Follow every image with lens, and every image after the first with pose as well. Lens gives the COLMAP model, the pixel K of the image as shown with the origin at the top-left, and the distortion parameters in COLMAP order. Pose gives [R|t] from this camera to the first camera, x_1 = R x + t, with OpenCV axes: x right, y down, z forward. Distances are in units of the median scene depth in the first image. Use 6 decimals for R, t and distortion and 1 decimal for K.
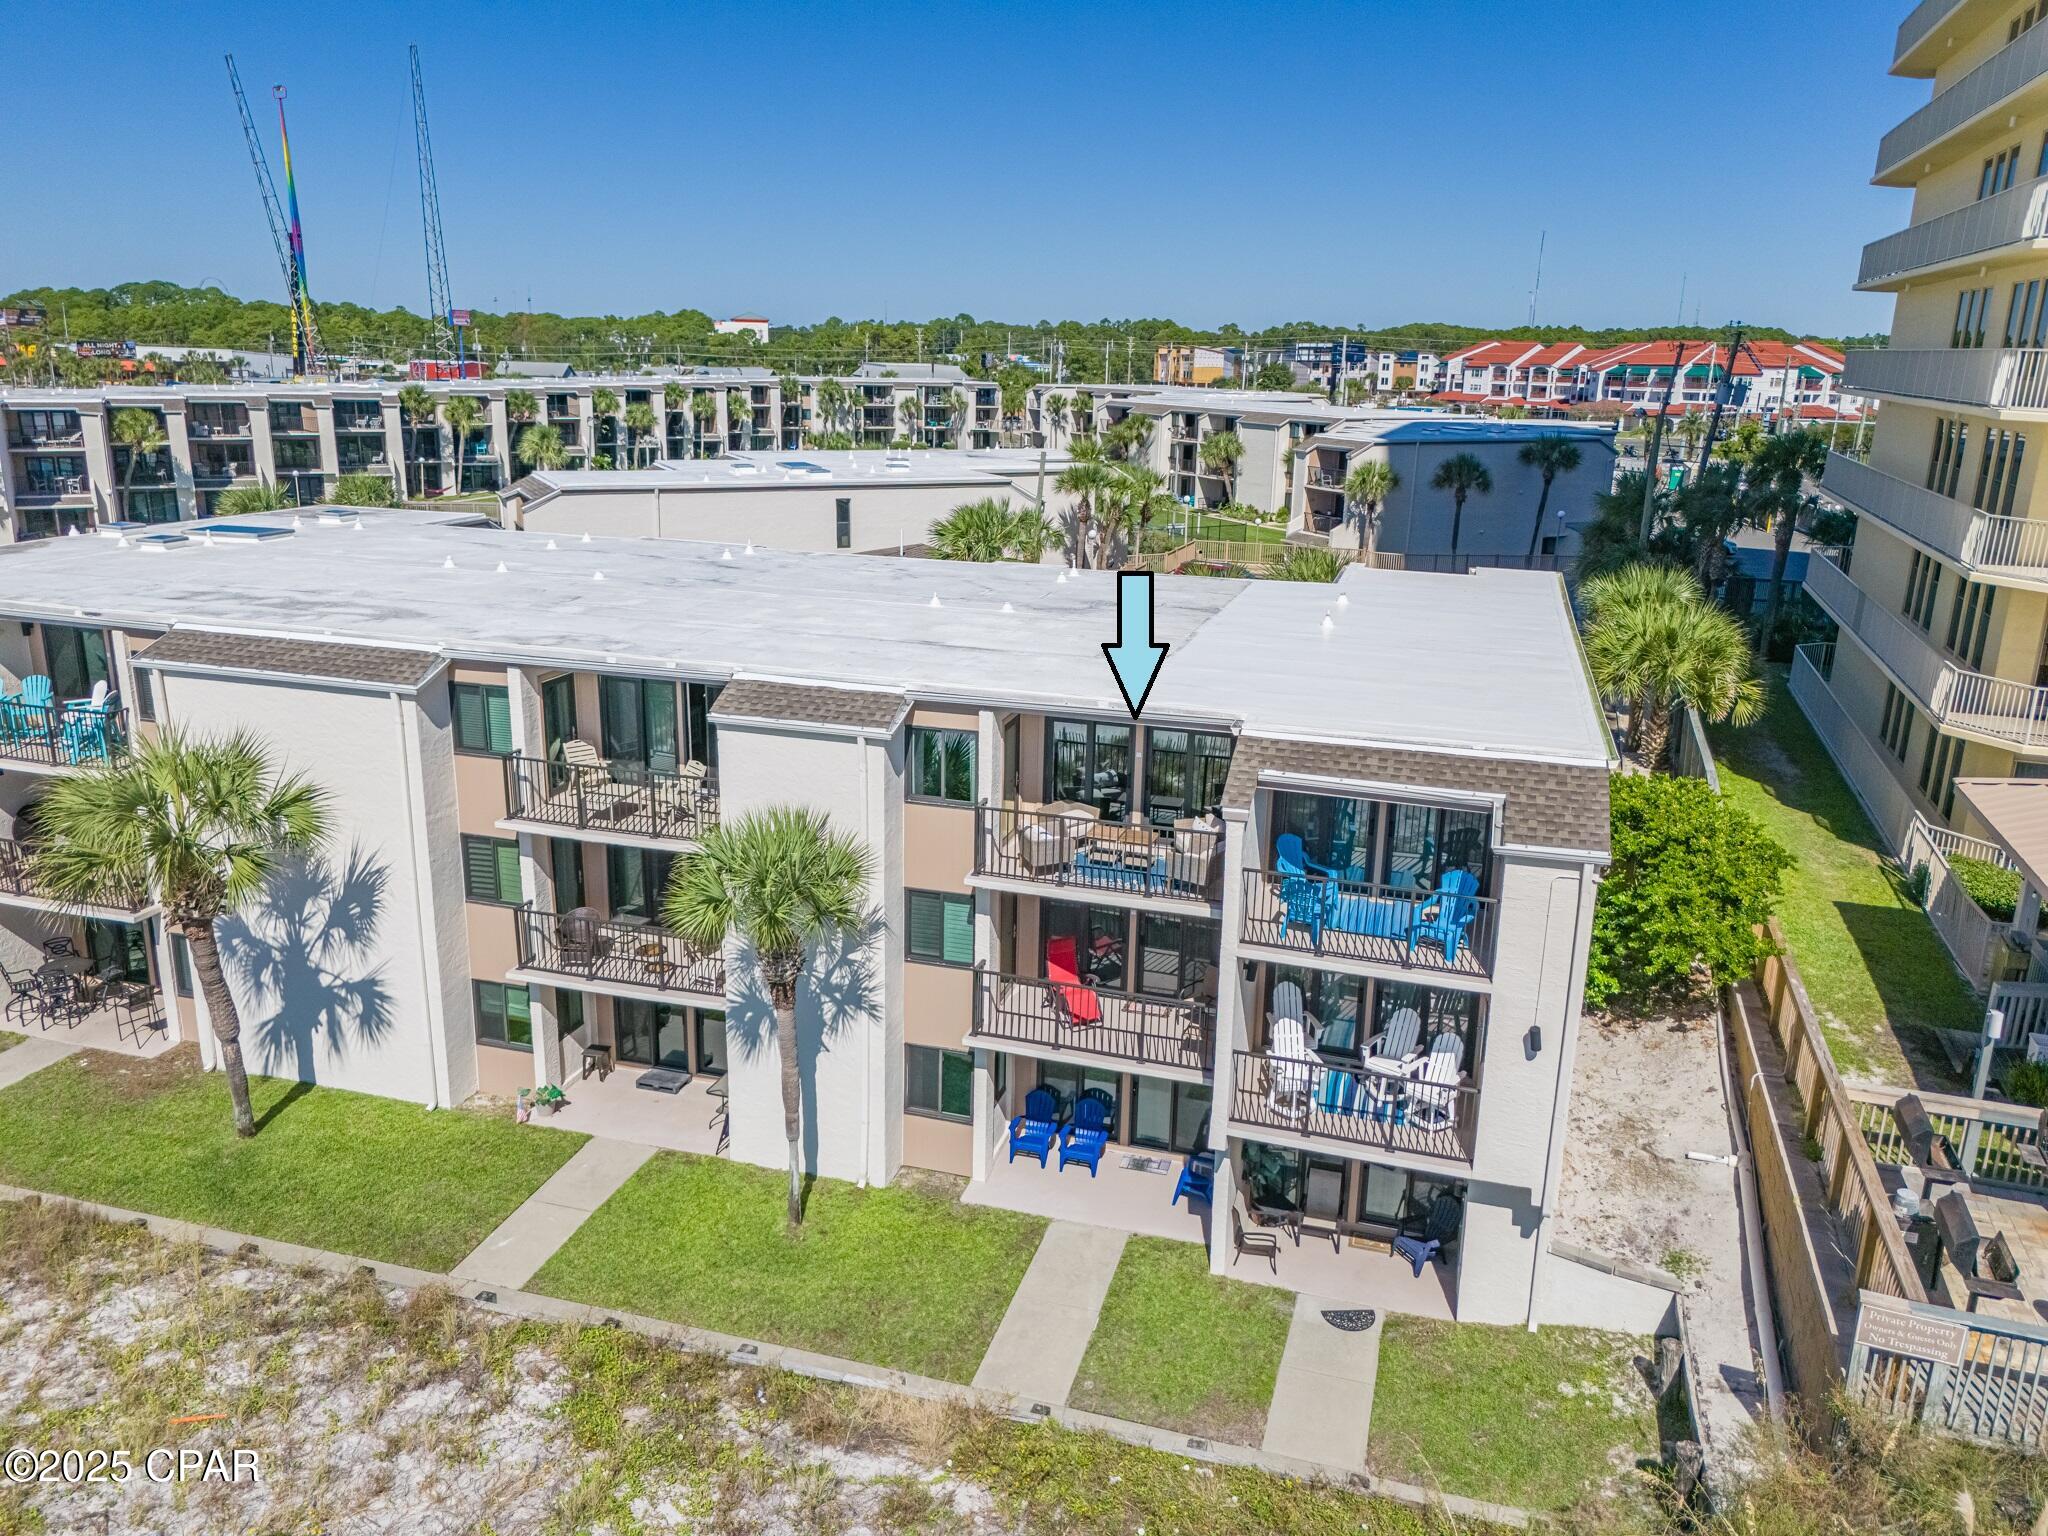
lens RADIAL K [[1513.8, 0, 1024.0], [0, 1513.8, 768.0], [0, 0, 1]] dist [0.037925, -0.004860]
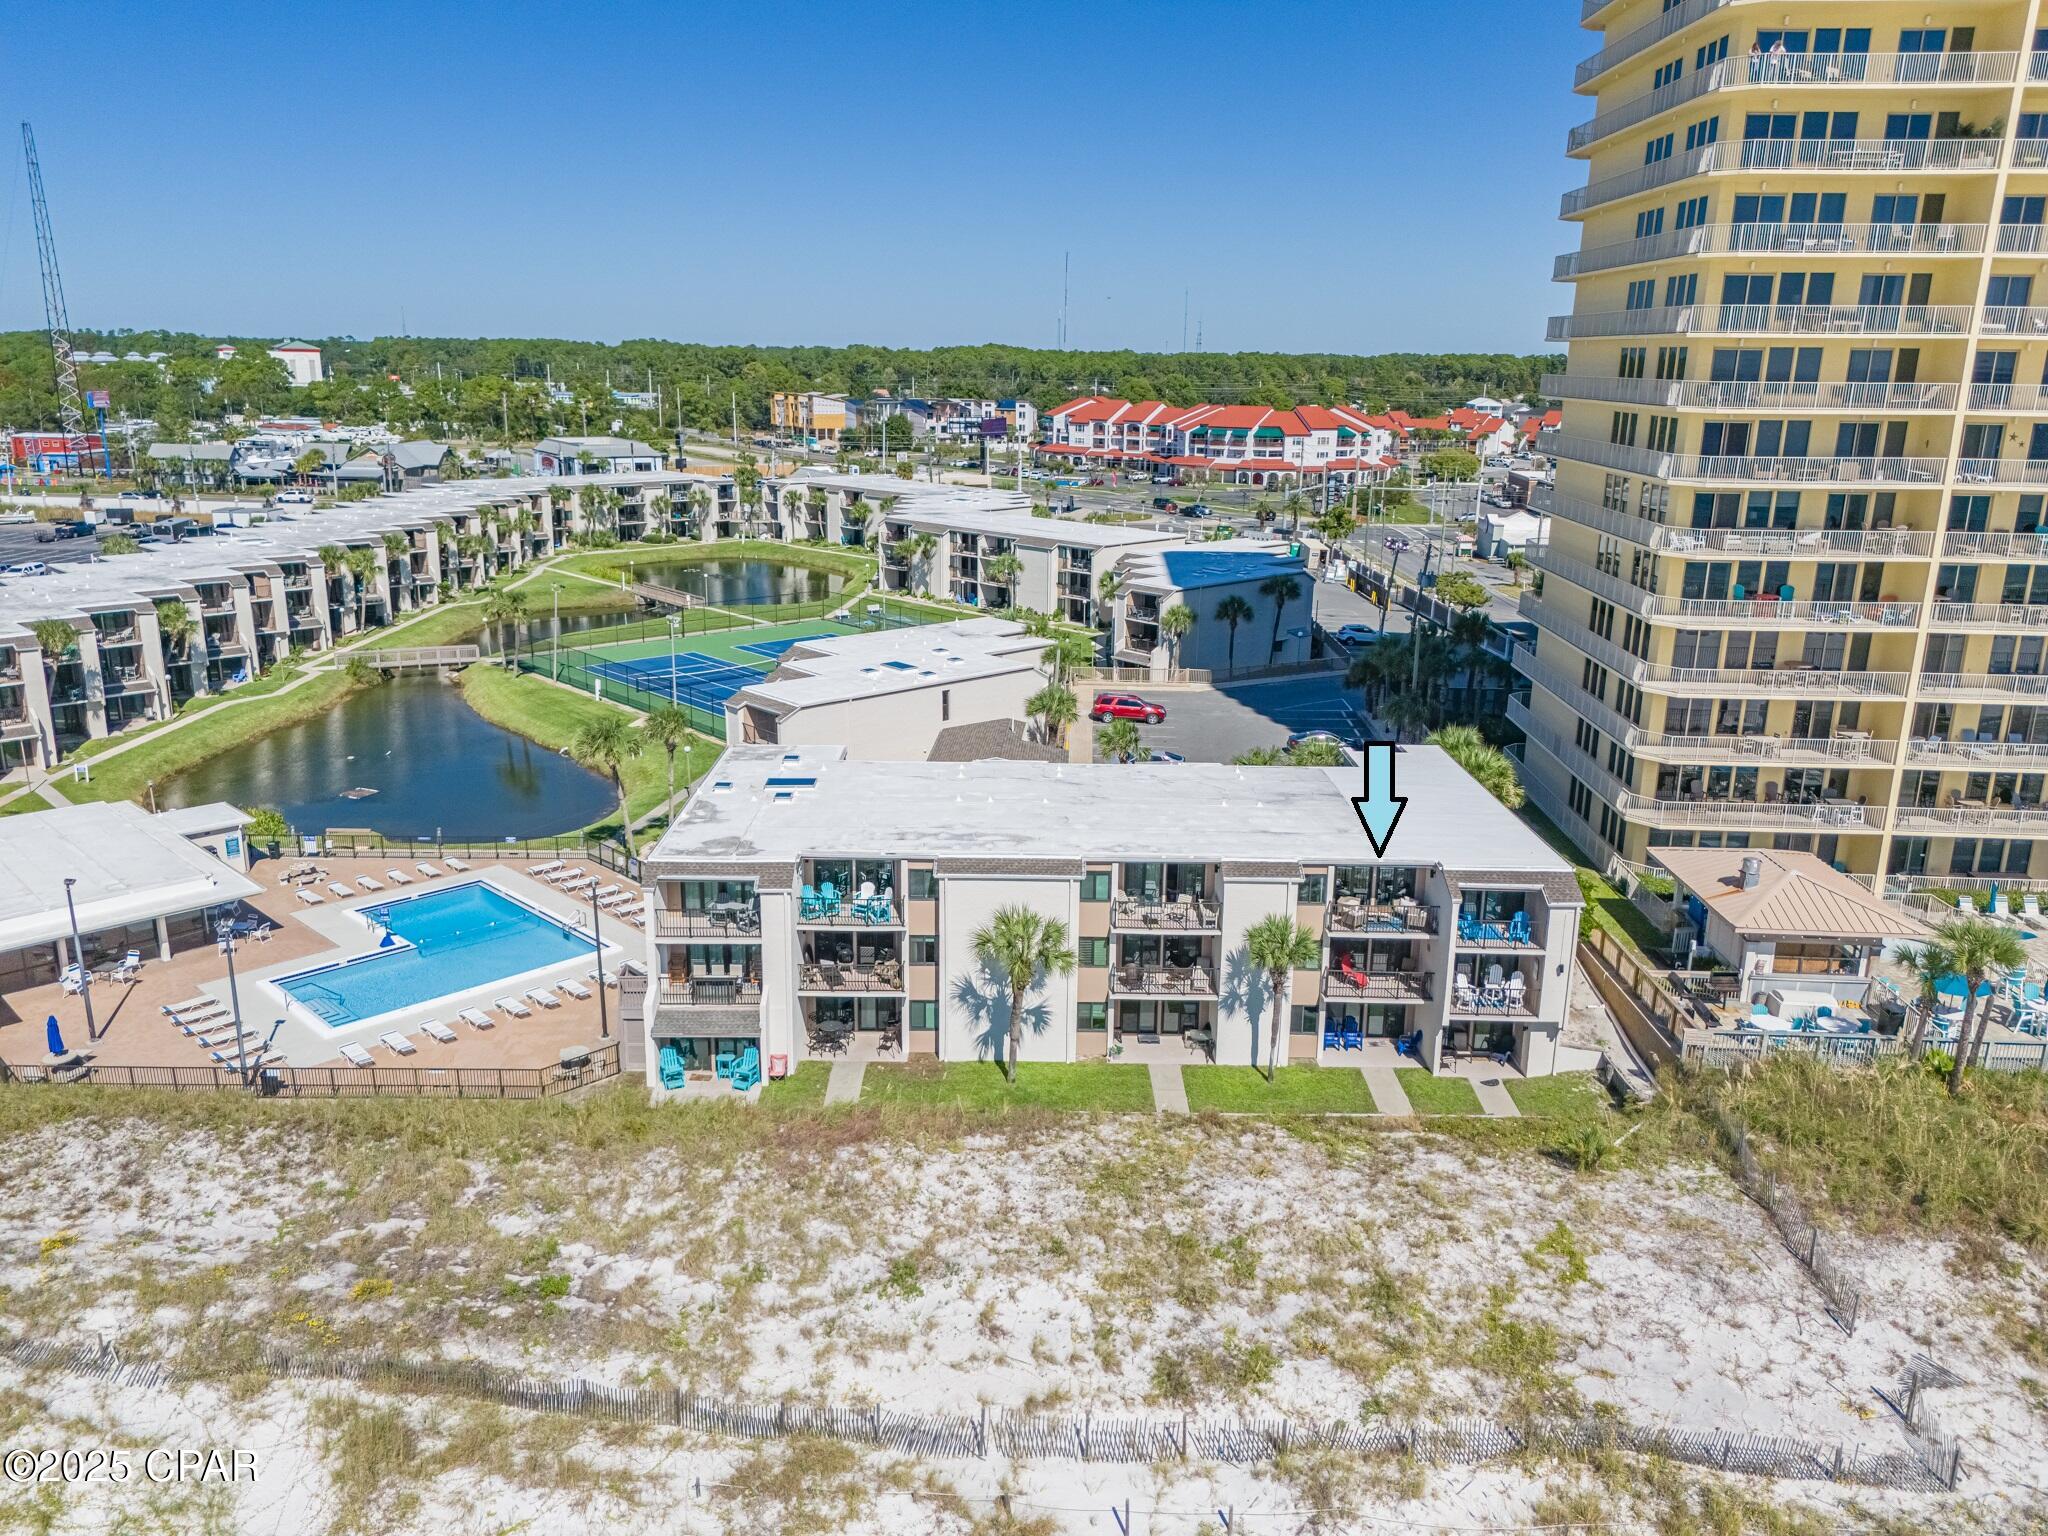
lens RADIAL K [[1518.6, 0, 1024.0], [0, 1518.6, 768.0], [0, 0, 1]] dist [0.117422, -0.163569]
pose [[0.955658, -0.084602, 0.282063, -0.322472], [0.084361, 0.996350, 0.013020, -0.073336], [-0.282136, 0.011352, 0.959307, -0.342269]]
